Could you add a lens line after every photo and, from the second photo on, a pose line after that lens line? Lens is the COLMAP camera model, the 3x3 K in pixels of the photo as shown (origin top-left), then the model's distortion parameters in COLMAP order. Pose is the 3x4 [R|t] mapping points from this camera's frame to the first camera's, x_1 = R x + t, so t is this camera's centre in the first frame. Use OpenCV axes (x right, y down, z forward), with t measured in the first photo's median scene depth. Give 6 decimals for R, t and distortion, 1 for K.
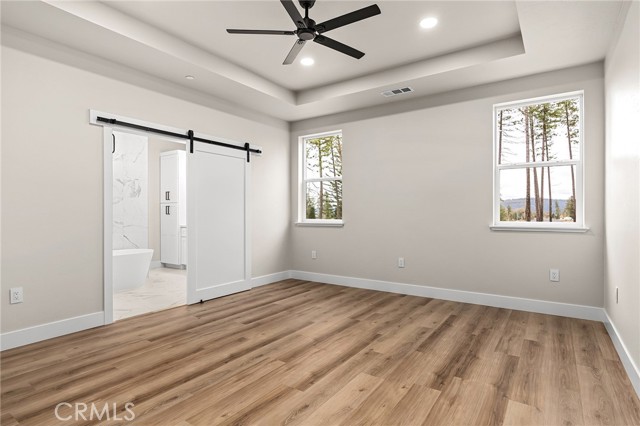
lens RADIAL K [[338.4, 0, 318.4], [0, 338.4, 215.6], [0, 0, 1]] dist [-0.001446, 0.001830]
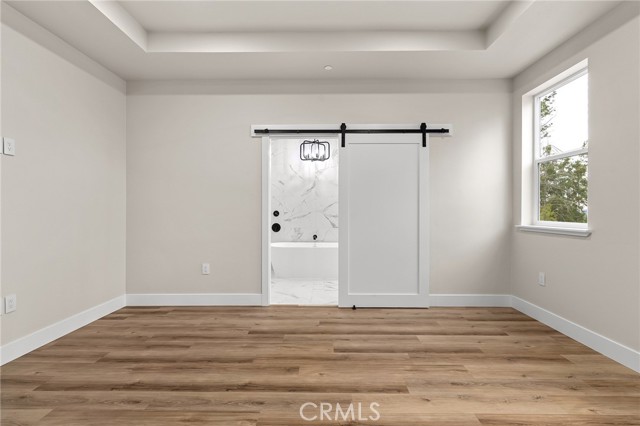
lens RADIAL K [[306.2, 0, 317.6], [0, 306.2, 210.0], [0, 0, 1]] dist [-0.000051, 0.000050]
pose [[0.559894, 0.003283, -0.828557, 0.340083], [-0.008623, 0.999961, -0.001865, -0.008812], [0.828519, 0.008189, 0.559901, 0.536124]]
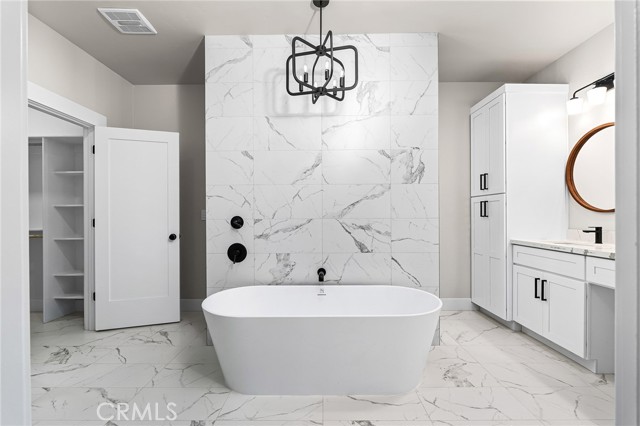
lens RADIAL K [[281.9, 0, 318.1], [0, 281.9, 216.9], [0, 0, 1]] dist [-0.000346, -0.001709]
pose [[0.562487, 0.003291, -0.826799, -0.435894], [-0.004086, 0.999991, 0.001202, -0.005780], [0.826796, 0.002702, 0.562496, 1.032925]]
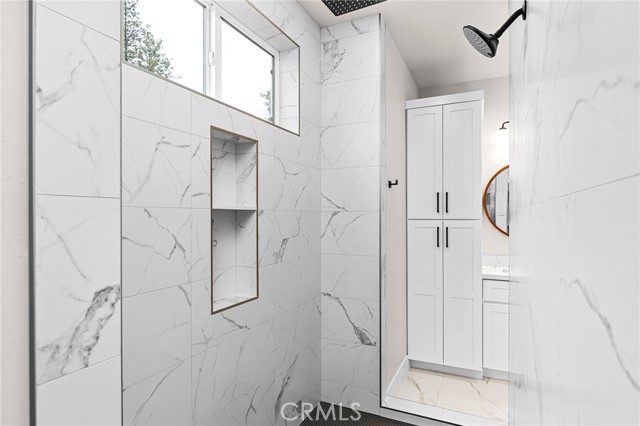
lens RADIAL K [[338.4, 0, 319.4], [0, 338.4, 216.9], [0, 0, 1]] dist [-0.001446, 0.001830]
pose [[0.989490, 0.006552, 0.144449, -1.251202], [-0.004689, 0.999901, -0.013229, -0.064988], [-0.144522, 0.012413, 0.989424, 1.169768]]
